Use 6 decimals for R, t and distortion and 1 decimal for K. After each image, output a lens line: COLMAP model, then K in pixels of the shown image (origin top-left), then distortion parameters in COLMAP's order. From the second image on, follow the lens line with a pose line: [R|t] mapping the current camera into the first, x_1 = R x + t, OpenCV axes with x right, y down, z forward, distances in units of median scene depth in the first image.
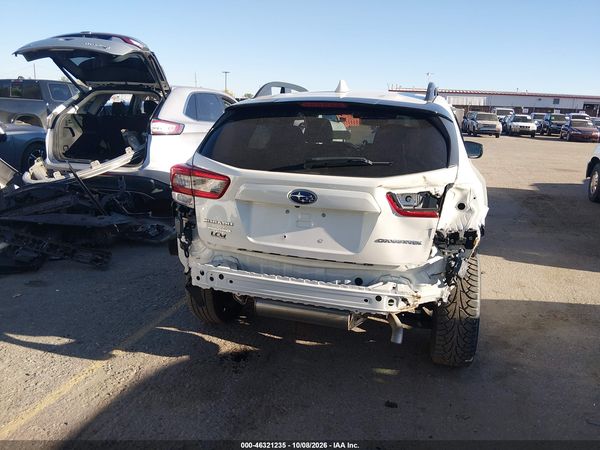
lens RADIAL K [[460.2, 0, 309.3], [0, 460.2, 197.6], [0, 0, 1]] dist [0.078441, -0.119540]
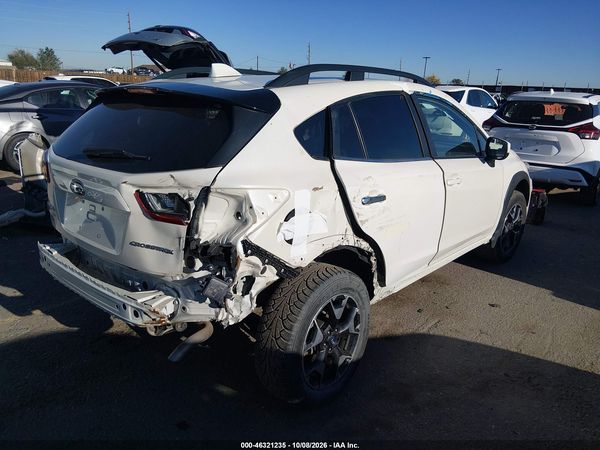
lens RADIAL K [[460.2, 0, 309.4], [0, 460.2, 201.5], [0, 0, 1]] dist [0.078441, -0.119540]
pose [[0.909168, 0.094952, -0.405460, 0.662019], [-0.081289, 0.995394, 0.050829, -0.049578], [0.408419, -0.013252, 0.912699, 0.257044]]
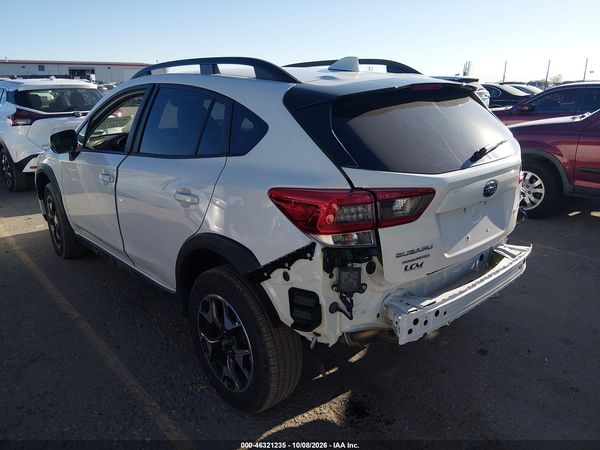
lens RADIAL K [[460.2, 0, 299.5], [0, 460.2, 207.6], [0, 0, 1]] dist [0.078441, -0.119540]
pose [[0.546626, -0.266045, 0.793990, -0.788965], [0.195048, 0.962559, 0.188247, -0.174069], [-0.814344, 0.051965, 0.578052, 0.630819]]
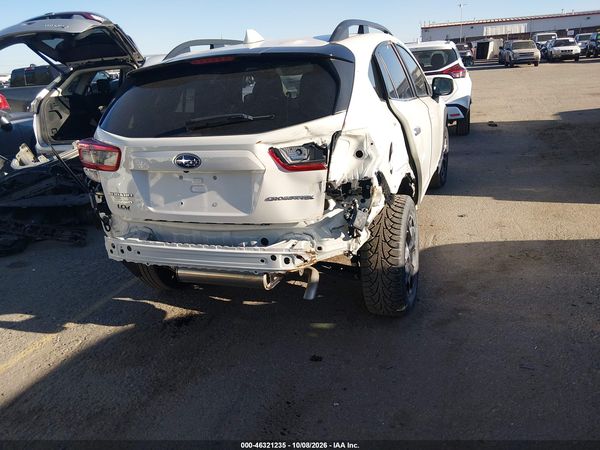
lens RADIAL K [[460.2, 0, 304.6], [0, 460.2, 199.3], [0, 0, 1]] dist [0.078441, -0.119540]
pose [[0.989679, -0.093394, -0.108686, 0.266002], [0.103586, 0.990334, 0.092242, 0.010482], [0.099021, -0.102549, 0.989787, 0.045237]]
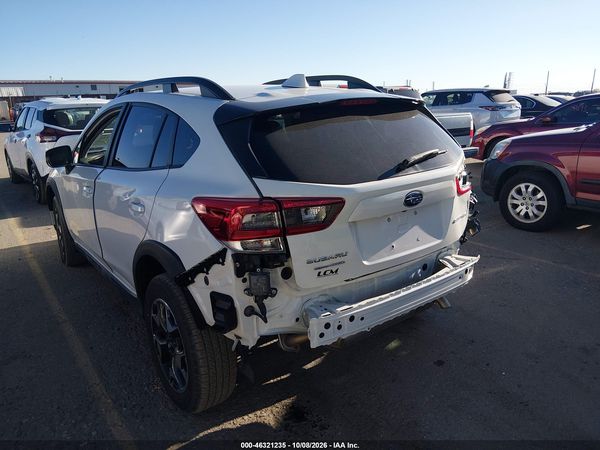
lens RADIAL K [[460.2, 0, 300.8], [0, 460.2, 203.2], [0, 0, 1]] dist [0.078441, -0.119540]
pose [[0.614583, -0.234444, 0.753209, -0.713791], [0.206113, 0.969372, 0.133548, -0.136448], [-0.761449, 0.073169, 0.644082, 0.458251]]
